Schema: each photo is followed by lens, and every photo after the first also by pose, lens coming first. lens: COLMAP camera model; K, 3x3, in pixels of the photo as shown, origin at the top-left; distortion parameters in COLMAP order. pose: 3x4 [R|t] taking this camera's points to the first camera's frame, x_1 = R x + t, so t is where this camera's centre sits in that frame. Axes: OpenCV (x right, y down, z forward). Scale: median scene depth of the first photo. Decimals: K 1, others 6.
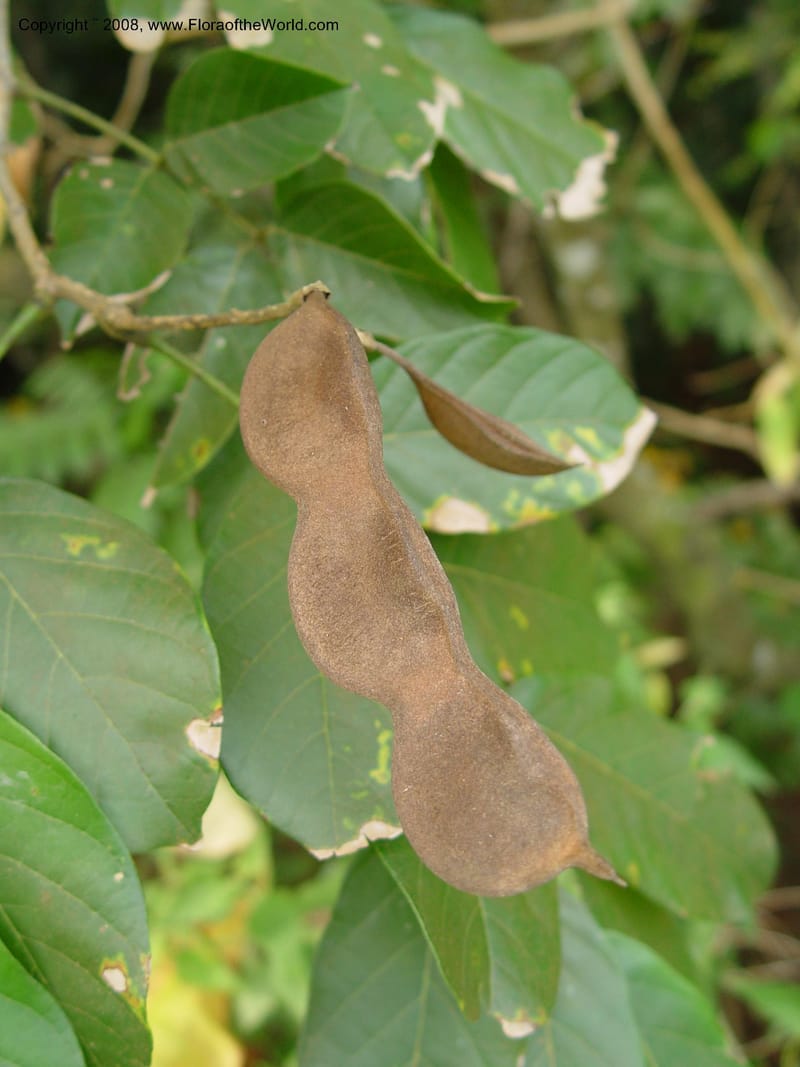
lens RADIAL K [[1097.2, 0, 400.0], [0, 1097.2, 533.5], [0, 0, 1]] dist [-0.185073, 0.011050]
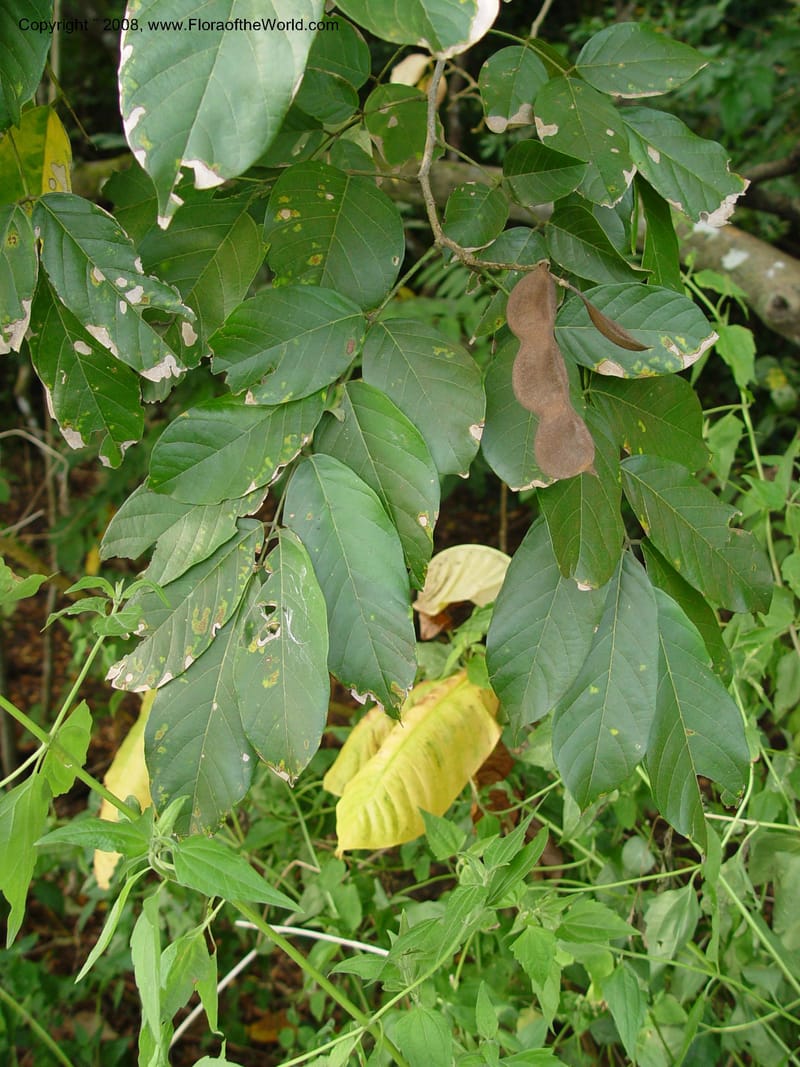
lens RADIAL K [[1412.2, 0, 400.0], [0, 1412.2, 533.5], [0, 0, 1]] dist [-0.213618, 0.090471]
pose [[0.946210, 0.167613, -0.276752, 0.514813], [-0.155289, 0.985660, 0.066029, 0.199463], [0.283850, -0.019501, 0.958670, -1.885503]]
